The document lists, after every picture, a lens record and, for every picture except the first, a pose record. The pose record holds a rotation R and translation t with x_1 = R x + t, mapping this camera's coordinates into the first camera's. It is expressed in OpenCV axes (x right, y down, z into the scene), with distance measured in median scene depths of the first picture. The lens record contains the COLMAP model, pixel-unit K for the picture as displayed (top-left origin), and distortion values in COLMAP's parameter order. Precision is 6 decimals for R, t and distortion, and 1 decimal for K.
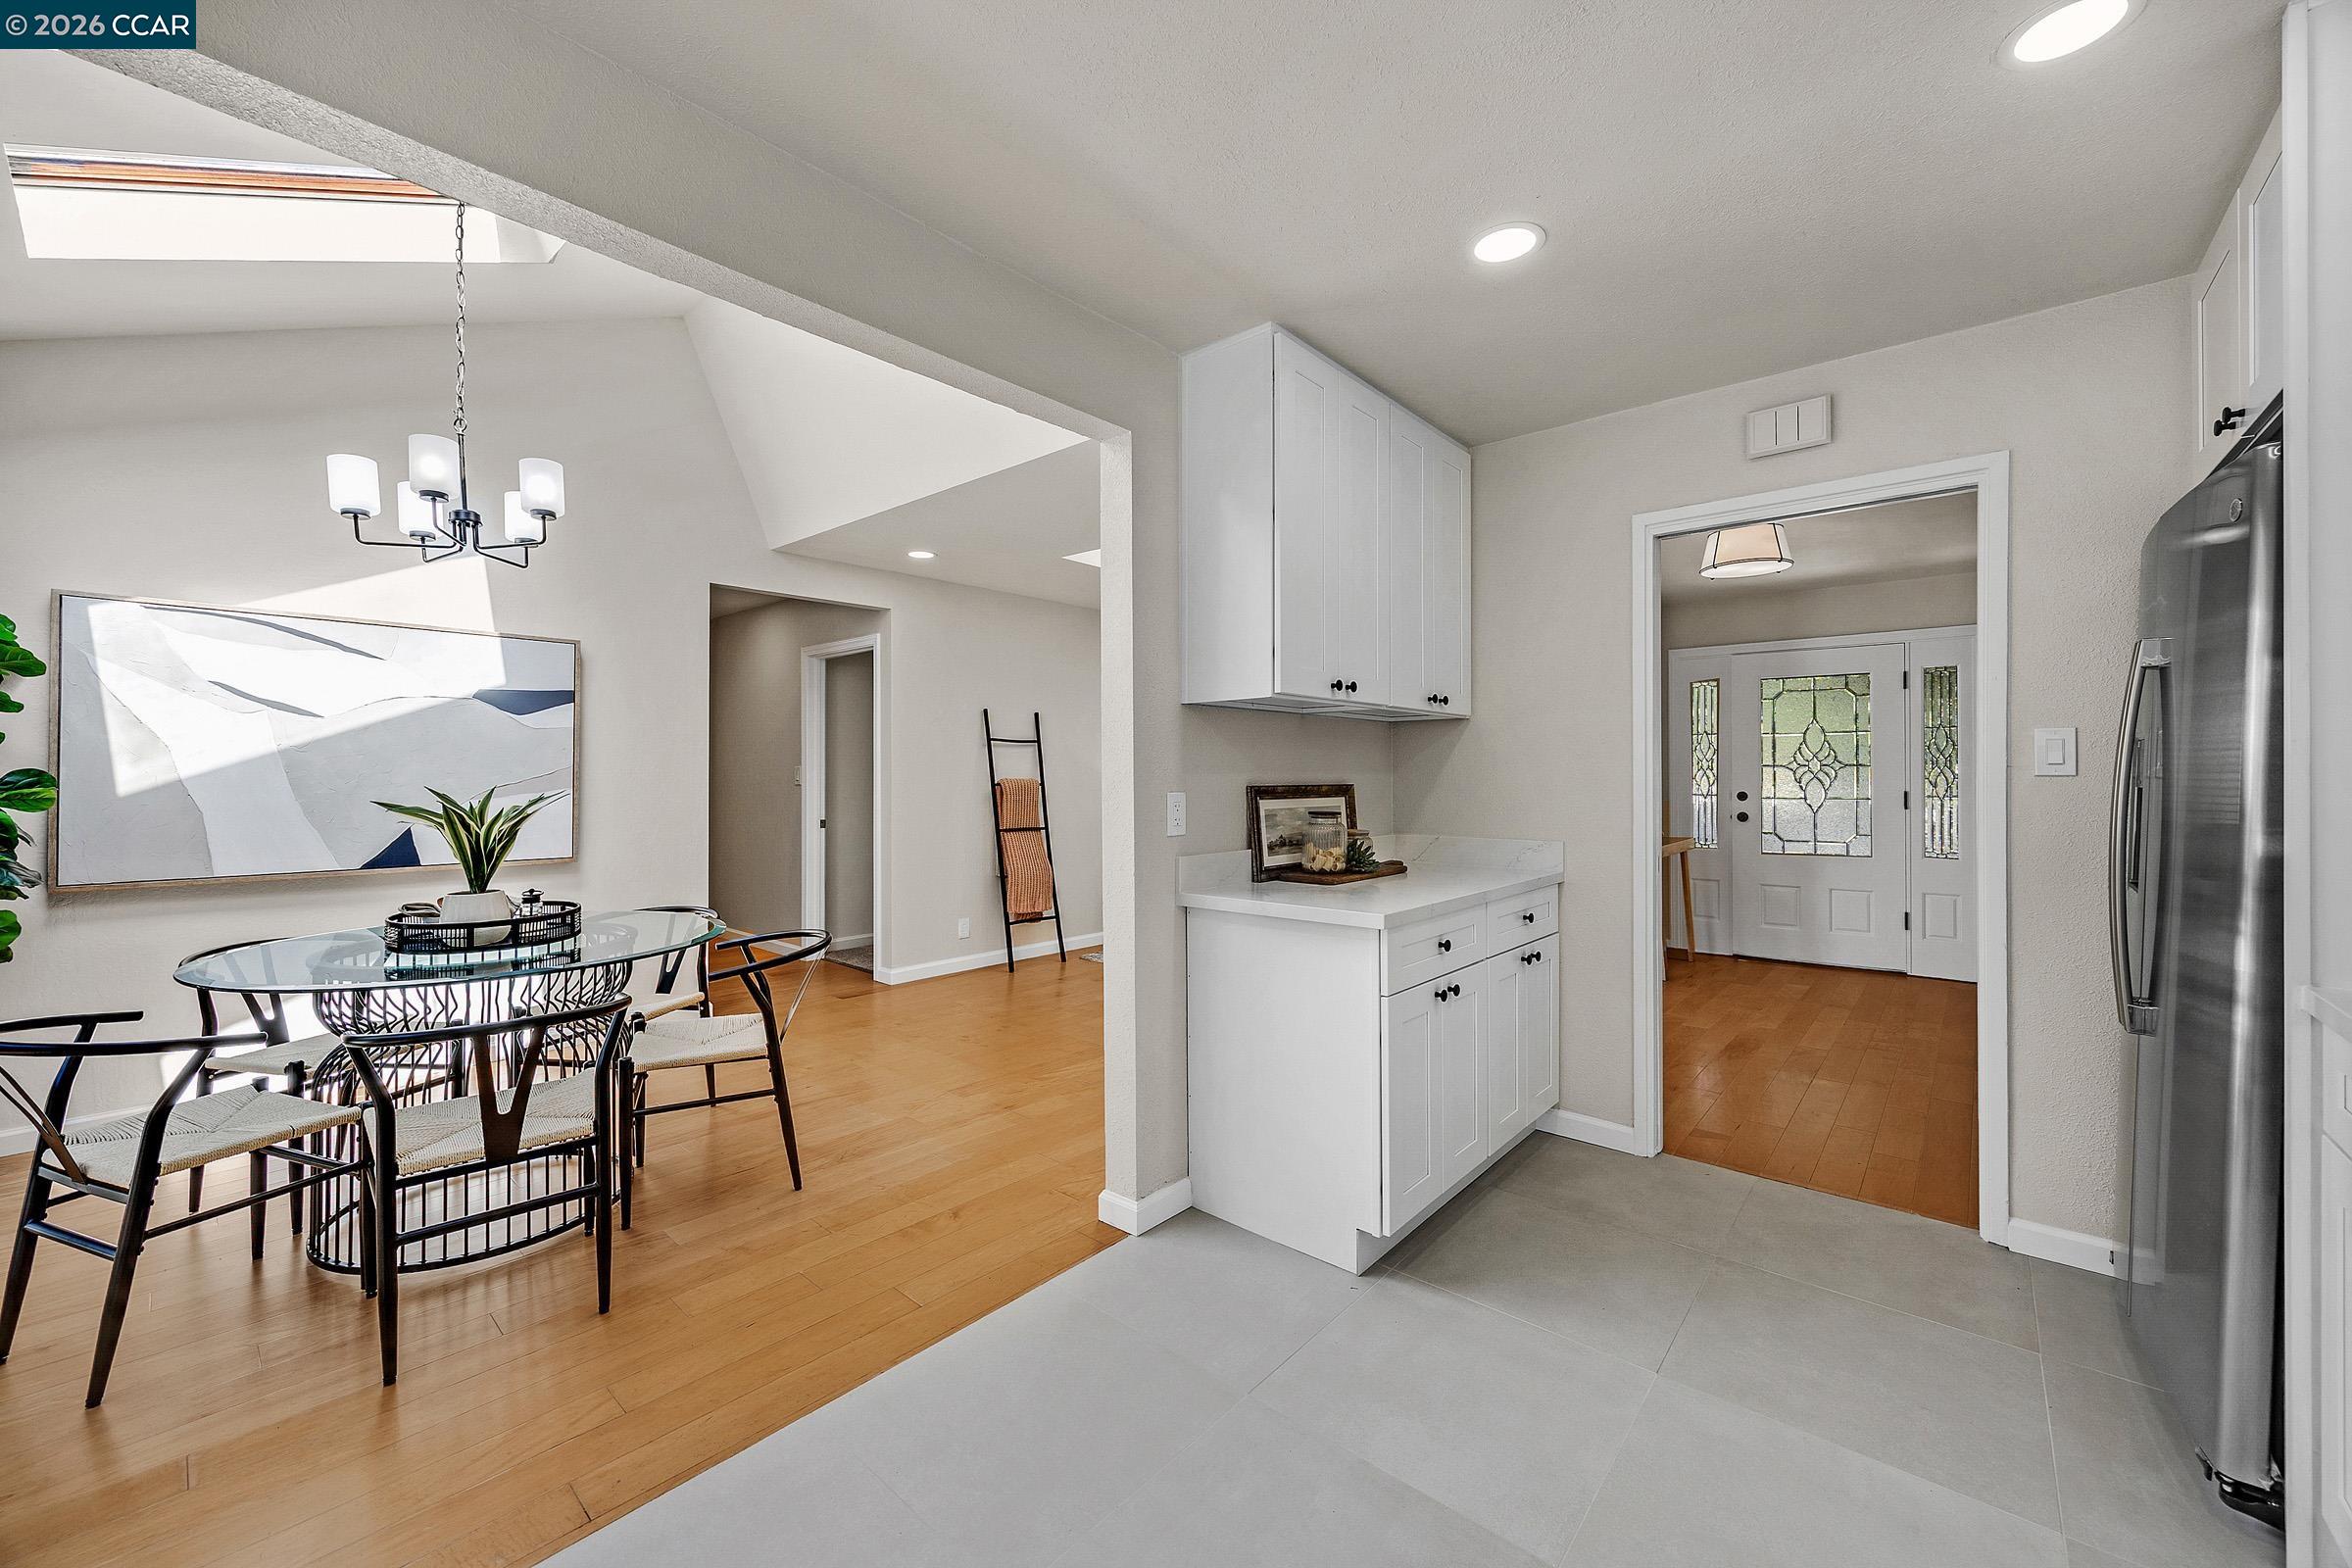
lens RADIAL K [[906.7, 0, 1176.0], [0, 906.7, 784.0], [0, 0, 1]] dist [-0.002847, 0.000345]
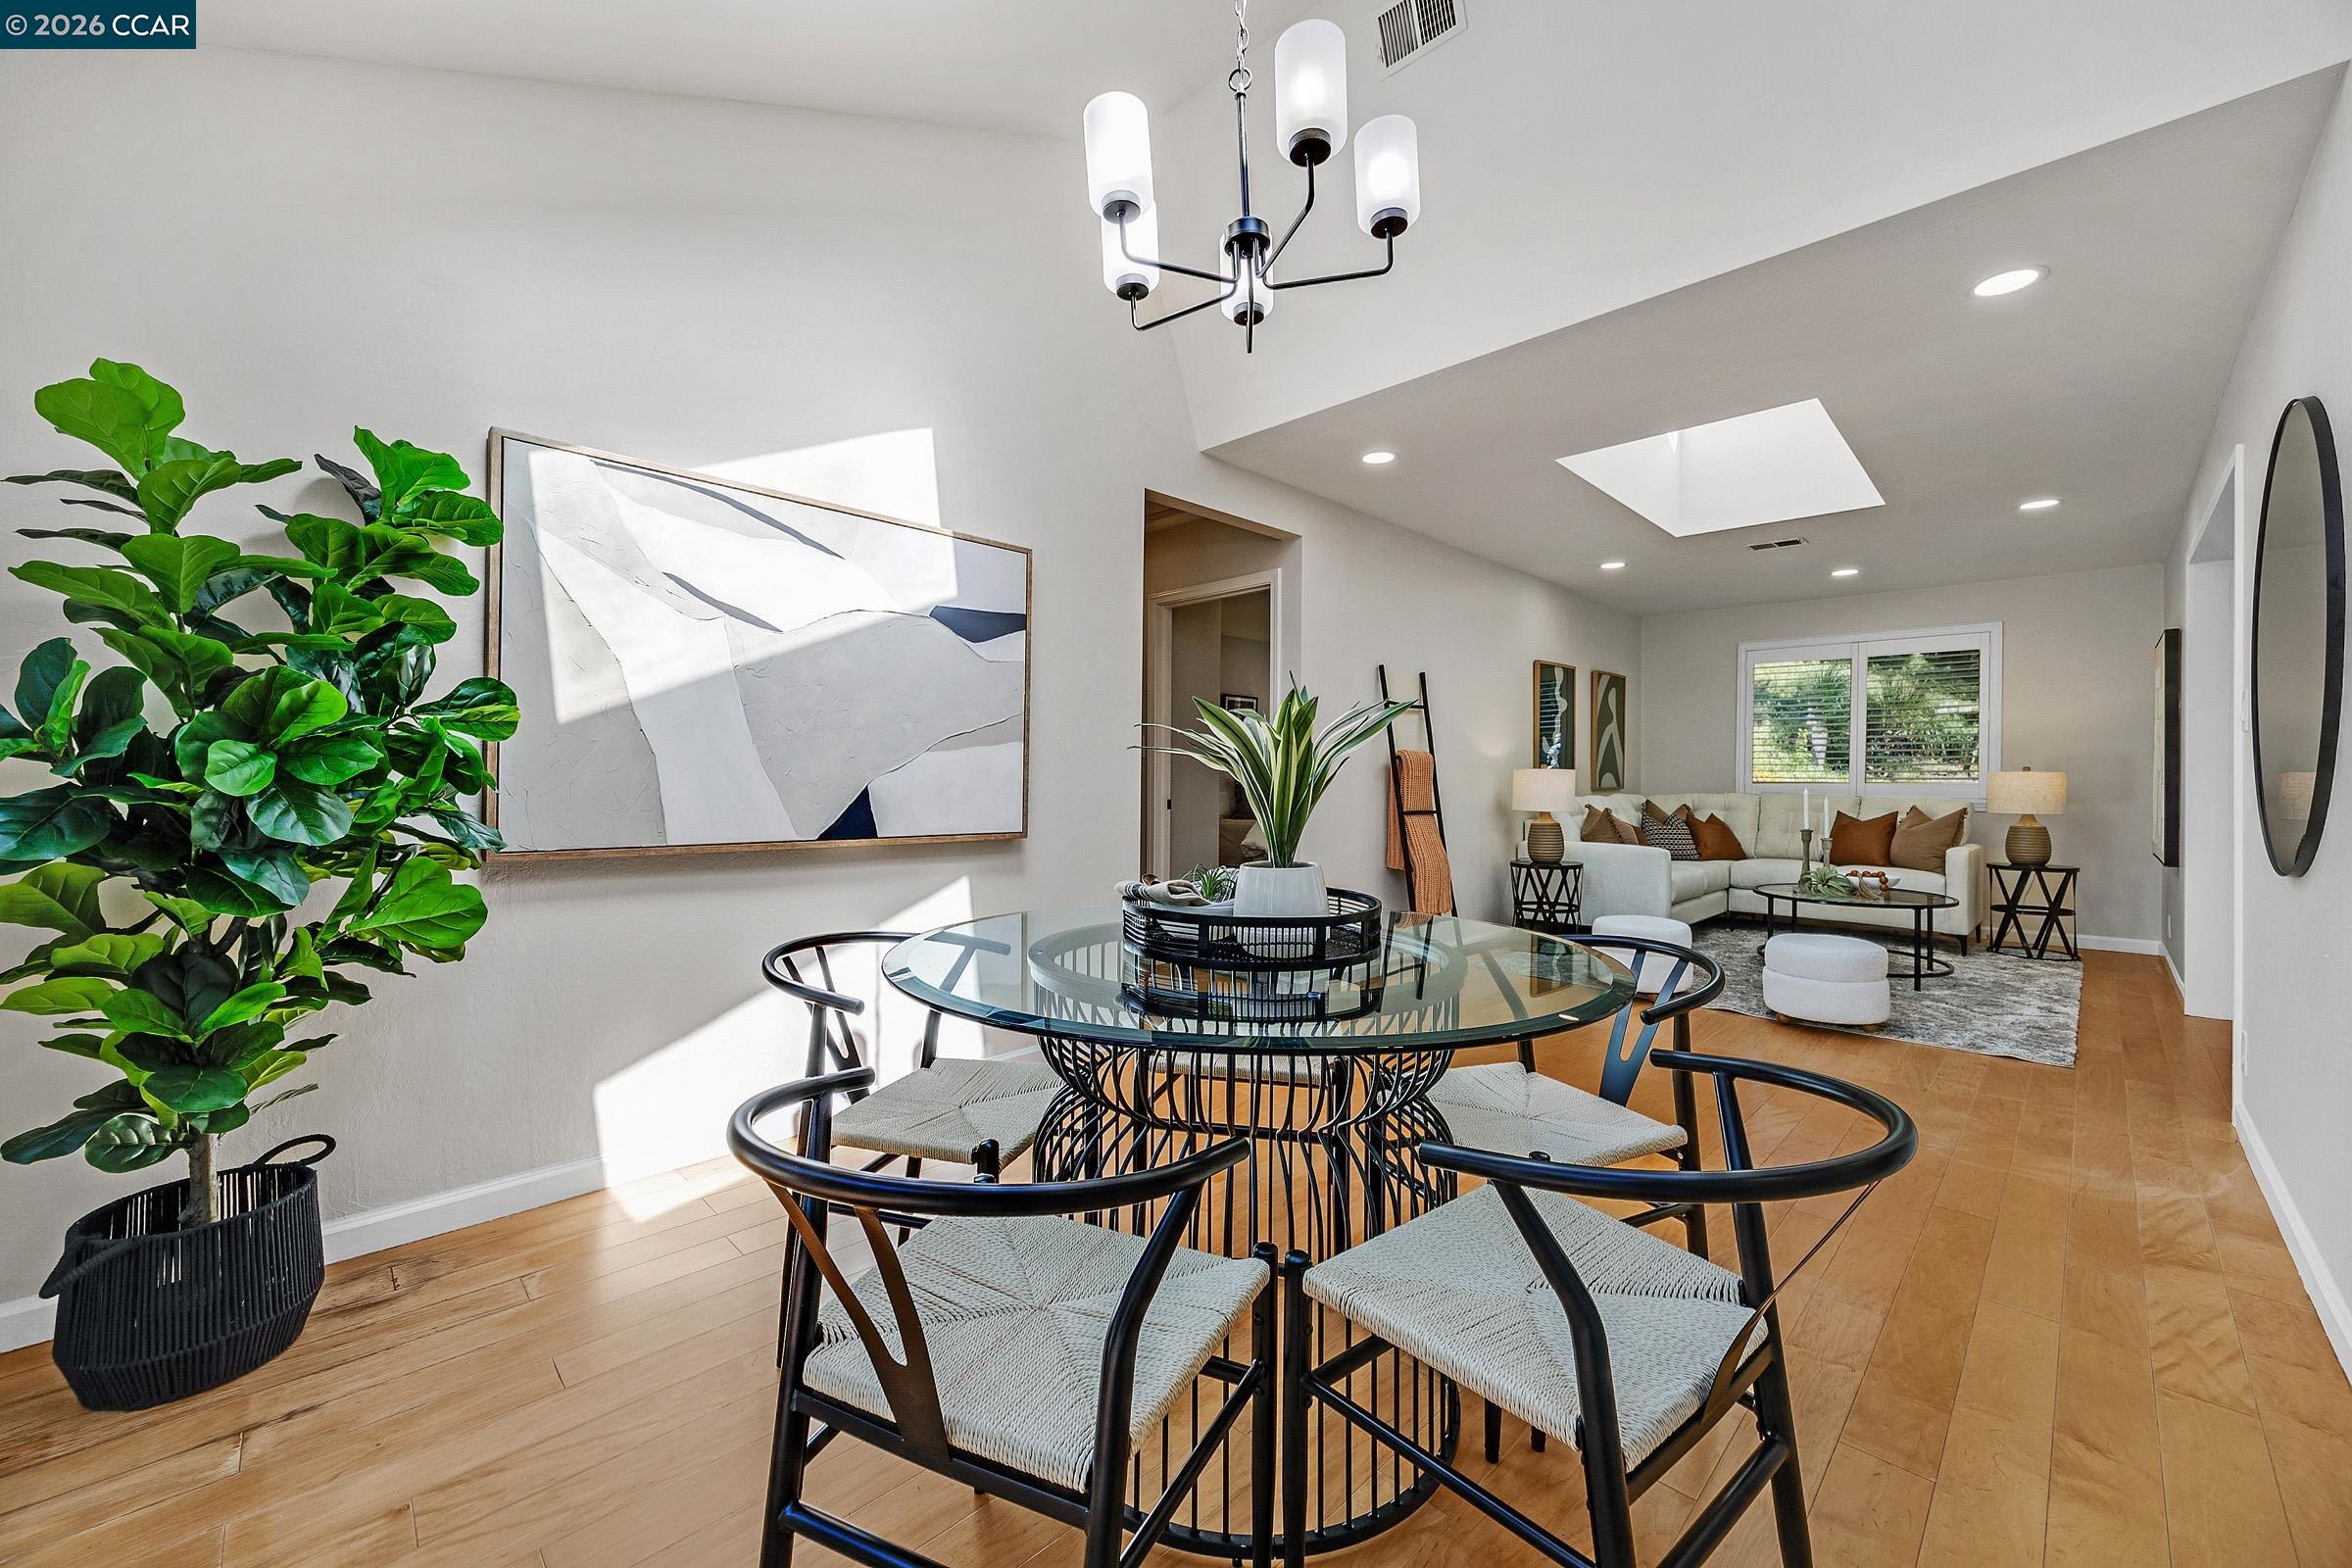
lens RADIAL K [[920.6, 0, 1200.2], [0, 920.6, 783.0], [0, 0, 1]] dist [0.016046, 0.000175]
pose [[0.997568, 0.009356, -0.069073, -0.562286], [-0.009756, 0.999938, -0.005455, 0.053412], [0.069018, 0.006116, 0.997597, 0.284120]]
